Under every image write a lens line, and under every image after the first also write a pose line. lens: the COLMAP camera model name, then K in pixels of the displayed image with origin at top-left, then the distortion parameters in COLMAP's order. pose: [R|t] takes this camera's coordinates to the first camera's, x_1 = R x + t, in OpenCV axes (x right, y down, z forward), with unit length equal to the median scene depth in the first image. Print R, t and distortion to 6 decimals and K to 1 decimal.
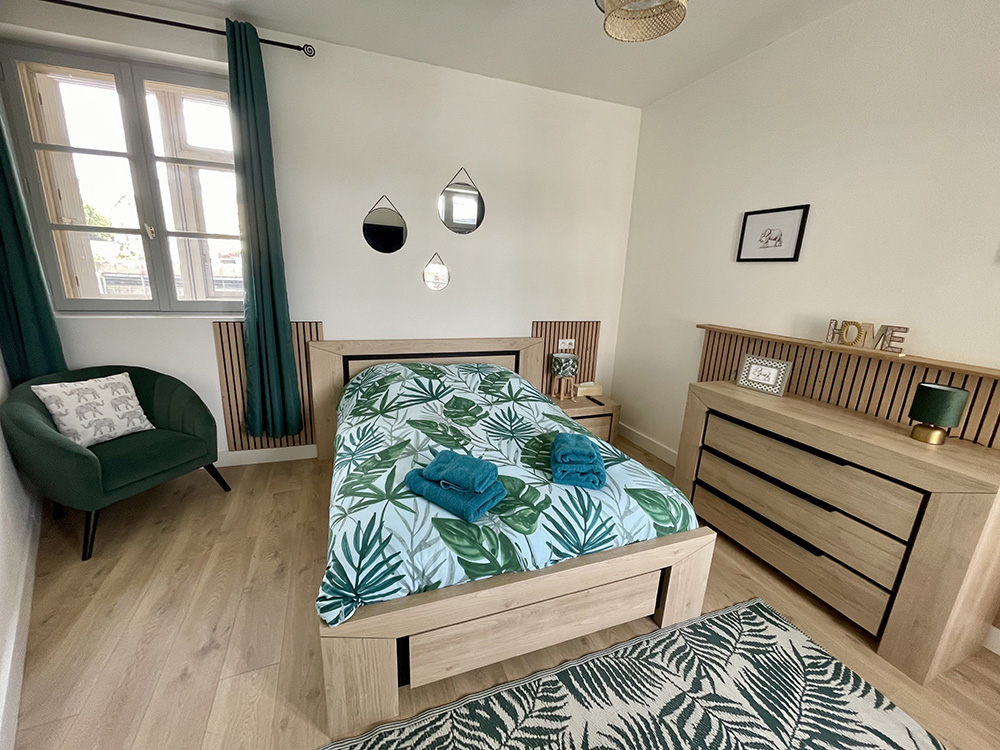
lens RADIAL K [[404.6, 0, 495.1], [0, 404.6, 373.7], [0, 0, 1]] dist [-0.000911, 0.000028]
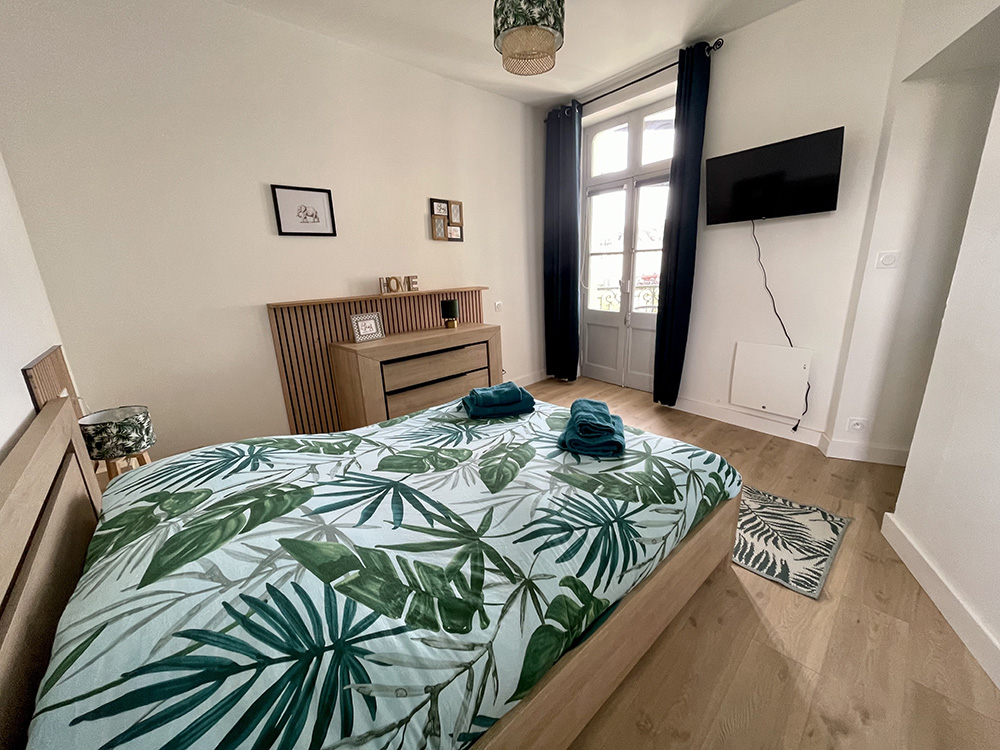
lens RADIAL K [[404.6, 0, 497.8], [0, 404.6, 377.1], [0, 0, 1]] dist [-0.000911, 0.000028]
pose [[-0.378164, -0.268344, 0.885993, -0.652311], [0.248892, 0.892355, 0.376505, -0.233628], [-0.891653, 0.362897, -0.270668, 1.038479]]
